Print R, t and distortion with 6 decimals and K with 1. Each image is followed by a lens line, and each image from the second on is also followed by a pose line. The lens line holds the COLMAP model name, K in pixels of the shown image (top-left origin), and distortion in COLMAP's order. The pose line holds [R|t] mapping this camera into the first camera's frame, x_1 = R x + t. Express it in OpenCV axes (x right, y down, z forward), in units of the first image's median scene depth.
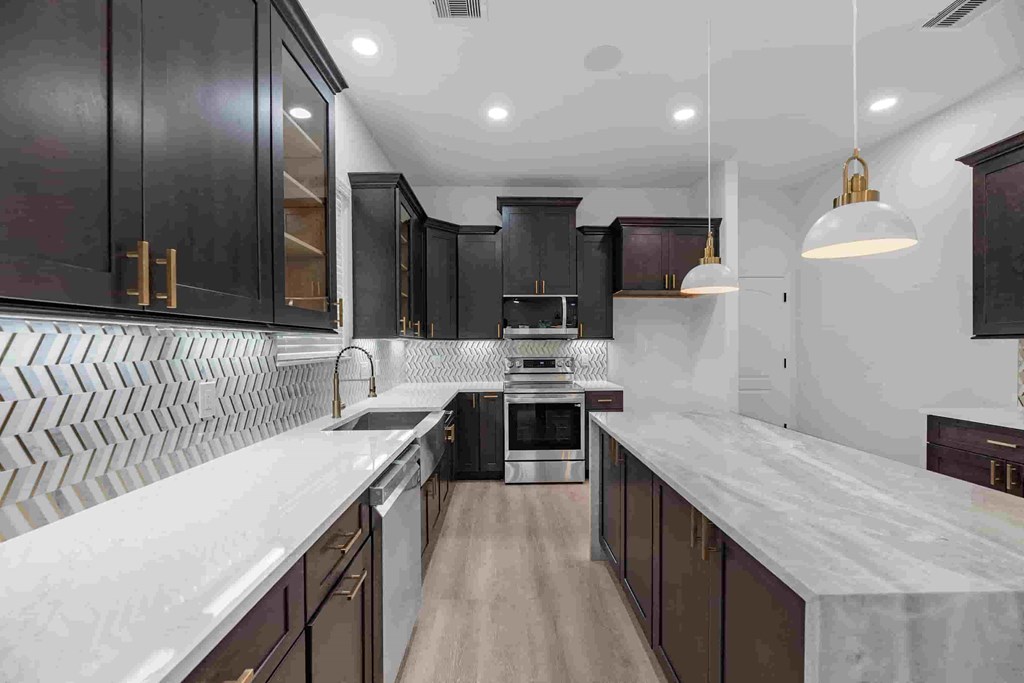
lens RADIAL K [[418.8, 0, 514.1], [0, 418.8, 343.7], [0, 0, 1]] dist [-0.000693, -0.000618]
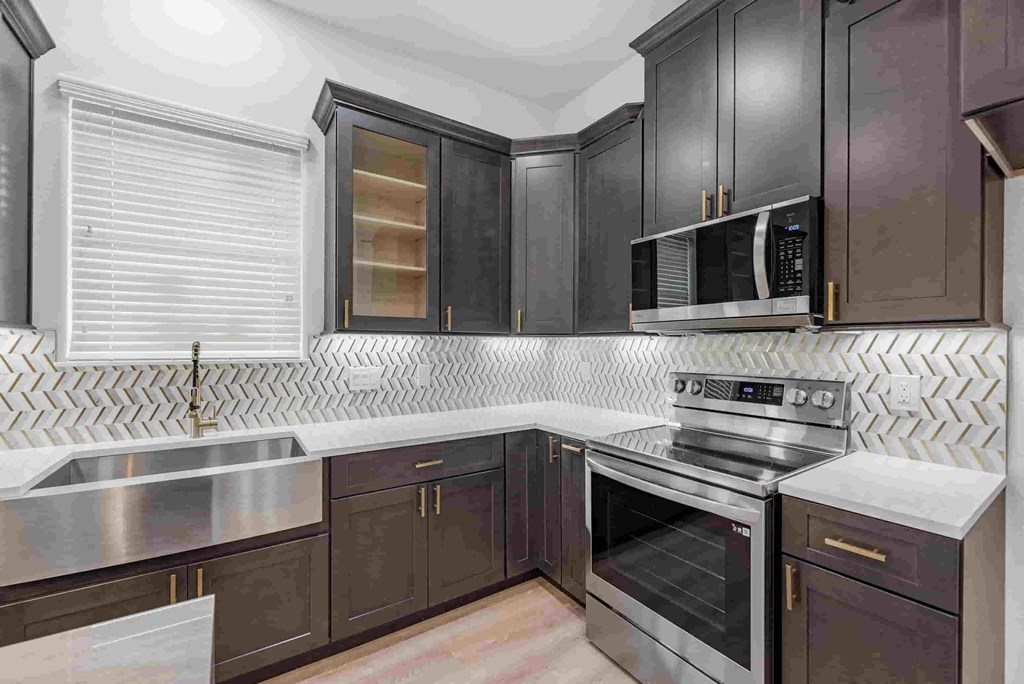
lens RADIAL K [[418.8, 0, 510.2], [0, 418.8, 346.6], [0, 0, 1]] dist [-0.000693, -0.000618]
pose [[0.530391, 0.004824, -0.847739, 0.629301], [-0.004593, 0.999985, 0.002817, 0.007843], [0.847741, 0.002400, 0.530406, 1.289512]]
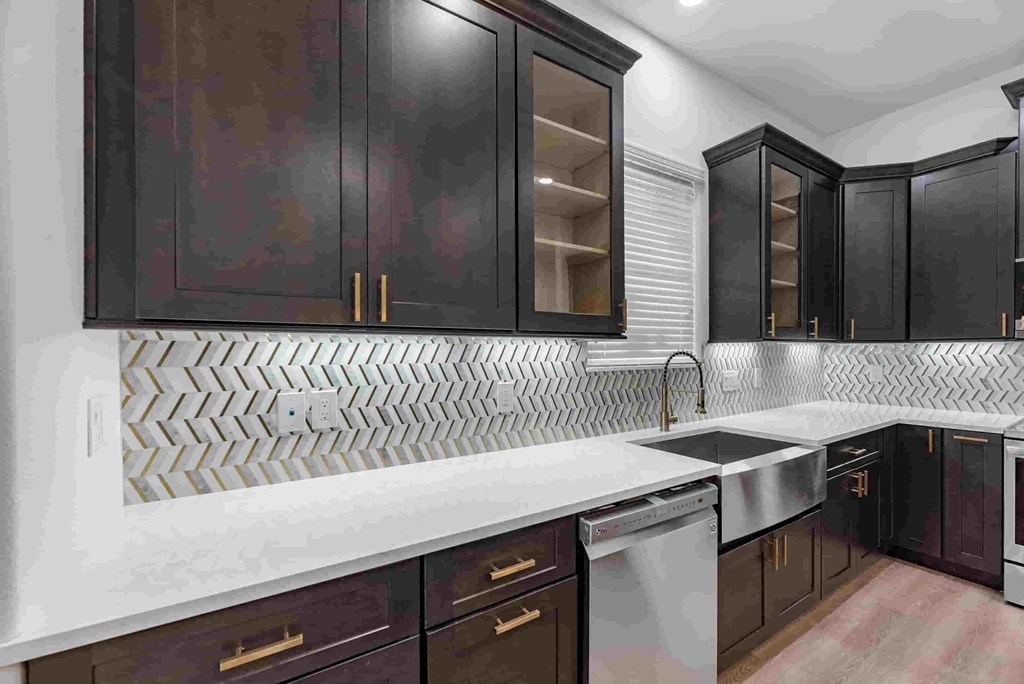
lens RADIAL K [[418.8, 0, 516.6], [0, 418.8, 352.1], [0, 0, 1]] dist [-0.000693, -0.000618]
pose [[0.516705, 0.001229, -0.856163, 0.220208], [0.004559, 0.999981, 0.004187, 0.001706], [0.856151, -0.006067, 0.516690, 0.320048]]
